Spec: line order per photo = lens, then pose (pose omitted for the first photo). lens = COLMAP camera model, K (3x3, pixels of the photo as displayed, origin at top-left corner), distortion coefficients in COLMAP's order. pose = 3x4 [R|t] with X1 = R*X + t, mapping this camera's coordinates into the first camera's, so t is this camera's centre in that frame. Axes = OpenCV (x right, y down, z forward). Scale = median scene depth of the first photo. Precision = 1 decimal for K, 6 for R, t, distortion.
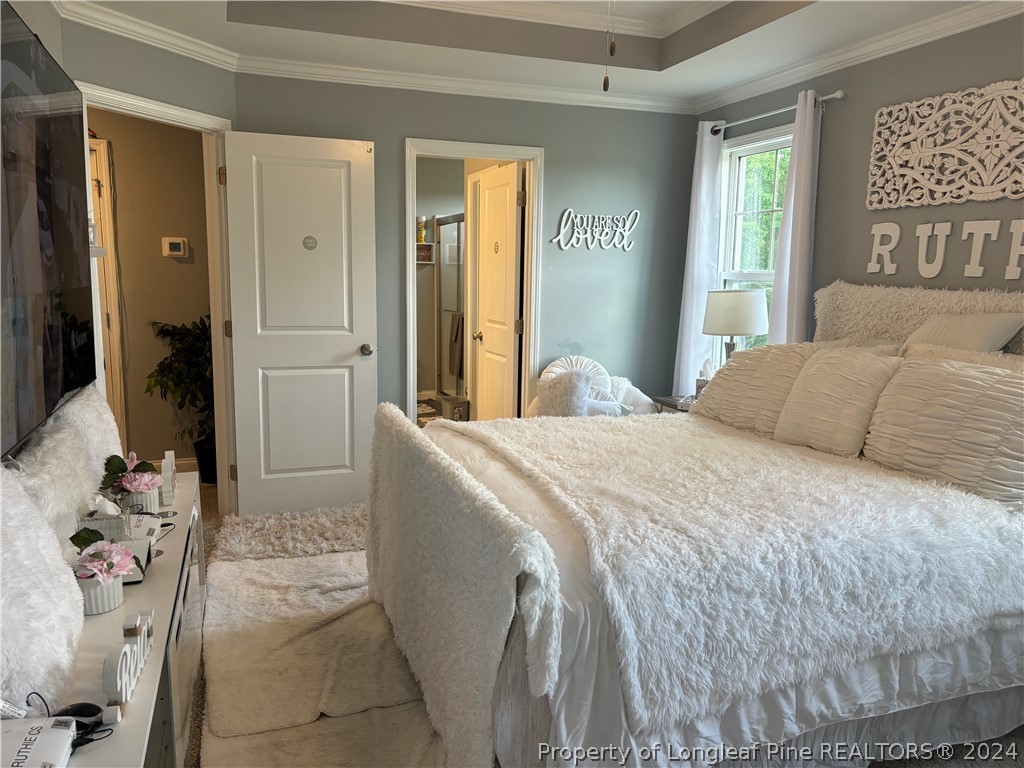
lens RADIAL K [[777.7, 0, 512.0], [0, 777.7, 384.0], [0, 0, 1]] dist [0.084637, -0.102306]
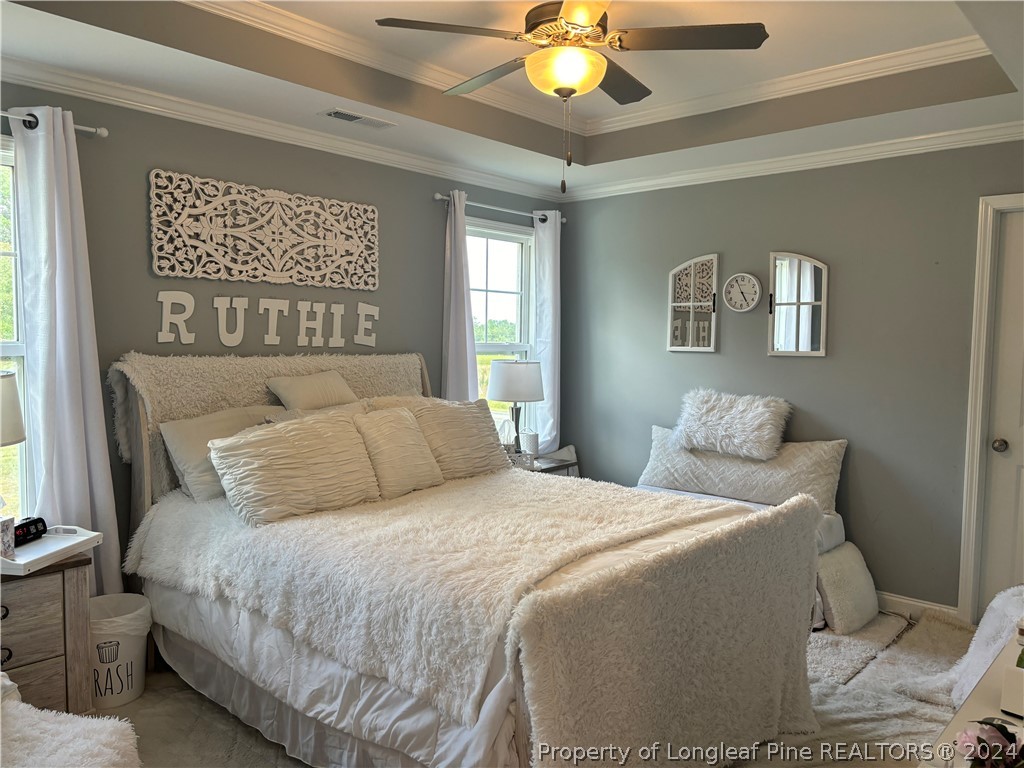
lens RADIAL K [[777.7, 0, 512.0], [0, 777.7, 384.0], [0, 0, 1]] dist [0.084637, -0.102306]
pose [[-0.479033, -0.082183, 0.873941, -0.609090], [0.109741, 0.982190, 0.152514, -0.205988], [-0.870910, 0.168966, -0.461483, 1.171670]]
